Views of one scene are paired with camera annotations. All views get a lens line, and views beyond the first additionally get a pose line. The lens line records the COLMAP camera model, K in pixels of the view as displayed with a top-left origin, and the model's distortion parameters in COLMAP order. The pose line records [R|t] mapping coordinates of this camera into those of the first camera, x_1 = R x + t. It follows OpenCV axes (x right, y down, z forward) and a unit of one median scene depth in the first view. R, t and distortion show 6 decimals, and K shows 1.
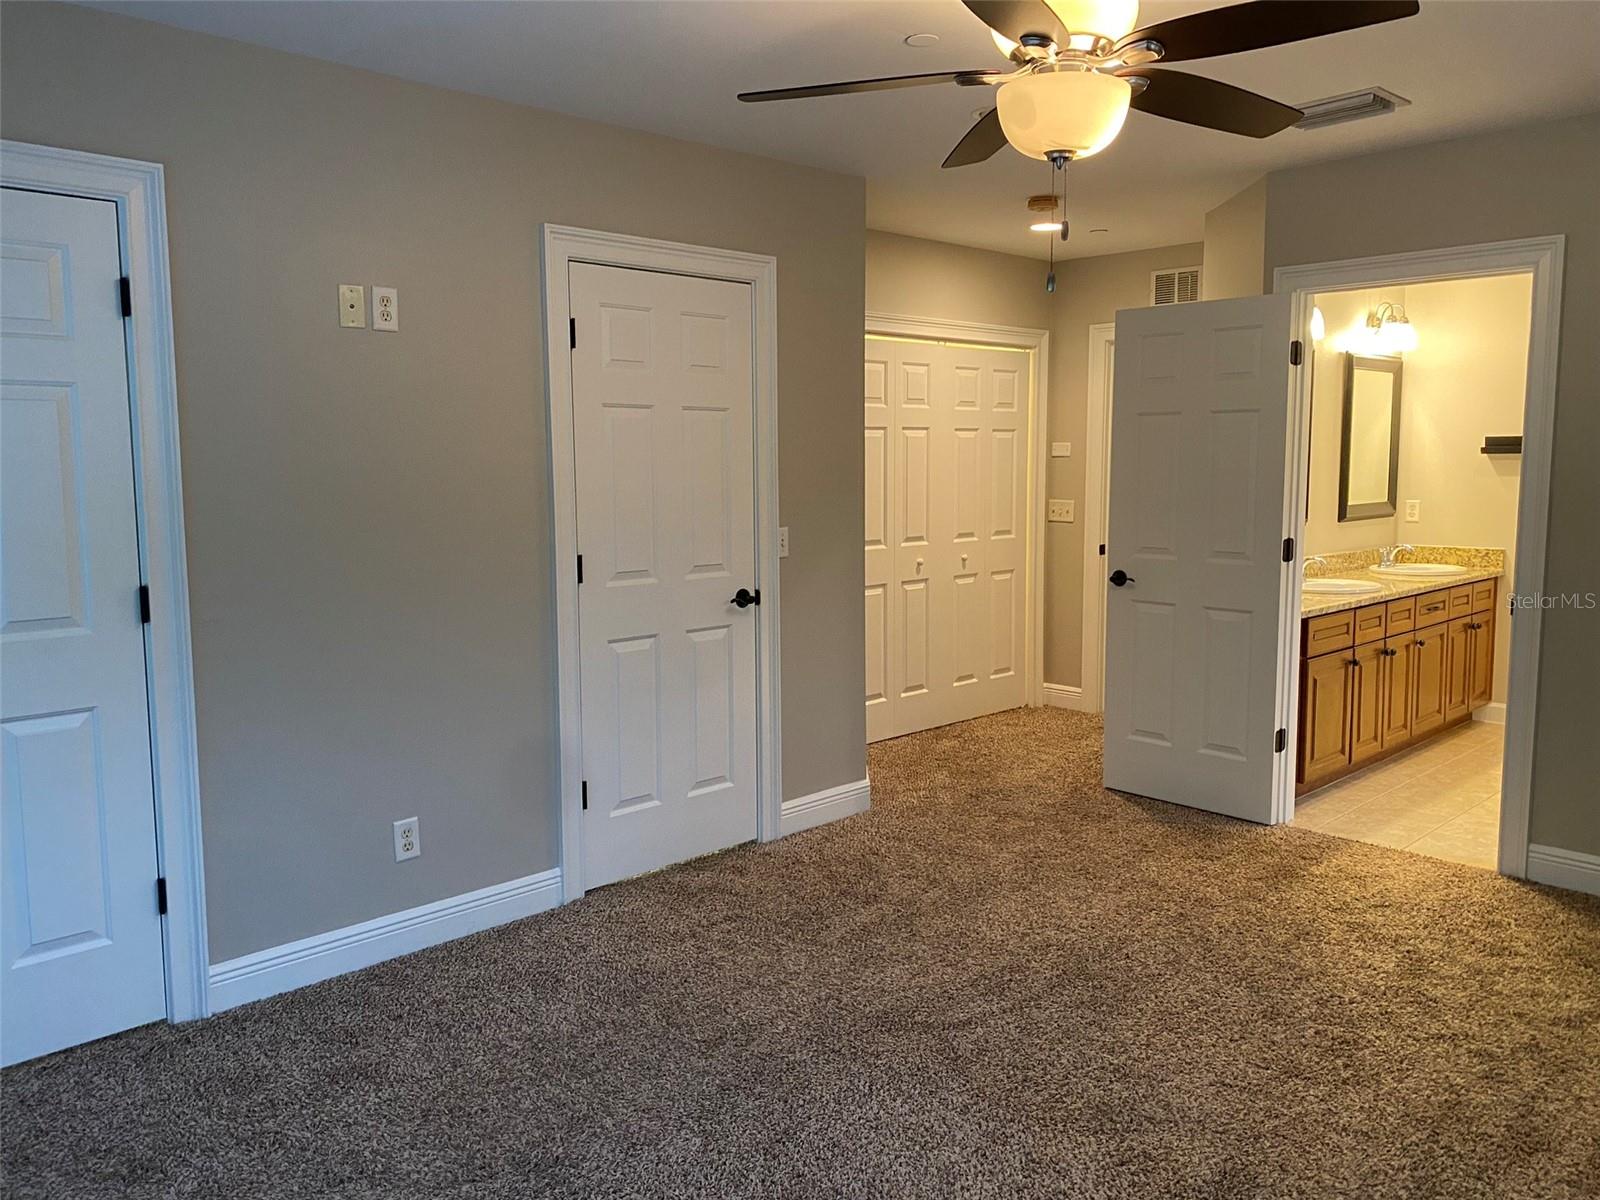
lens RADIAL K [[1221.0, 0, 801.6], [0, 1221.0, 590.1], [0, 0, 1]] dist [-0.006578, -0.003272]
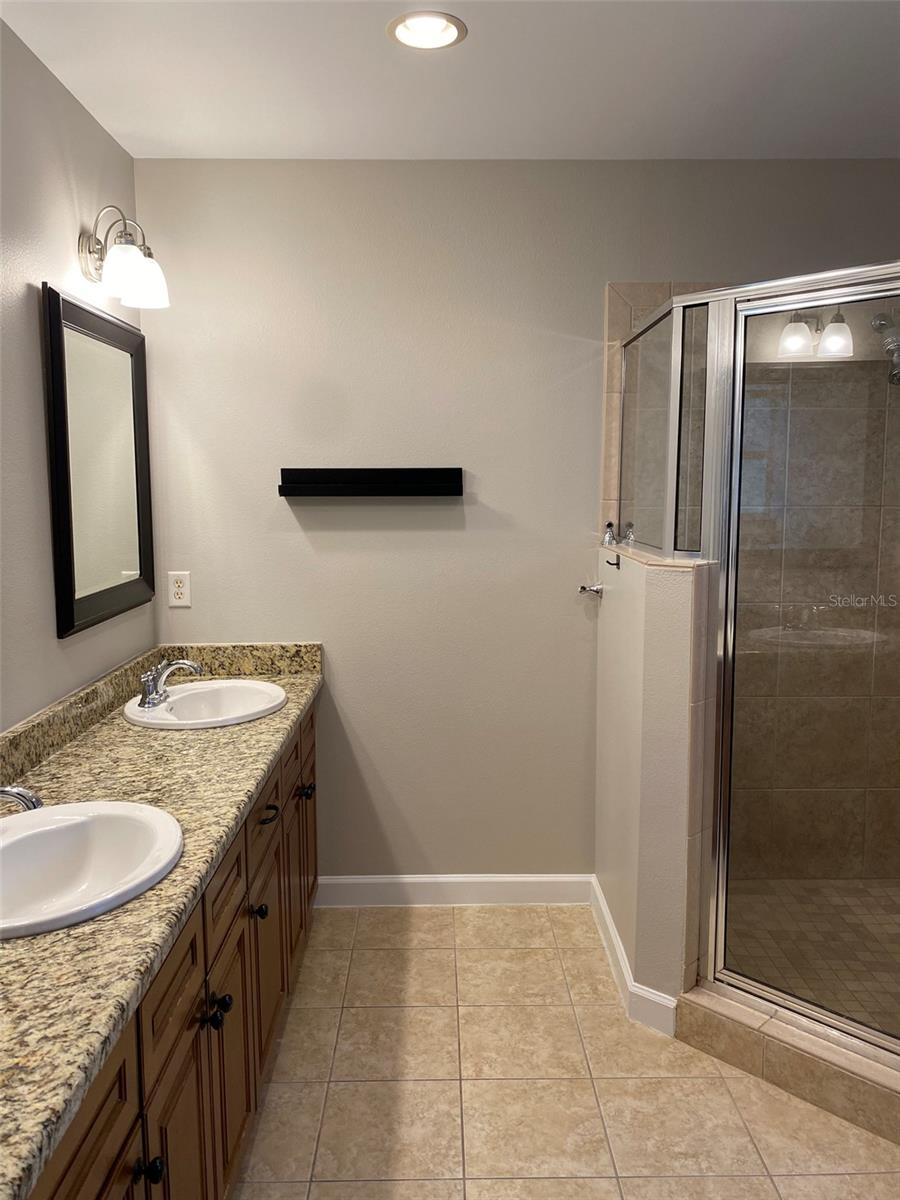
lens RADIAL K [[915.8, 0, 451.3], [0, 915.8, 594.8], [0, 0, 1]] dist [-0.006578, -0.003272]
pose [[0.684464, -0.087315, 0.723799, 0.273506], [0.073386, 0.996011, 0.050756, -0.077970], [-0.725343, 0.018376, 0.688142, 0.609932]]
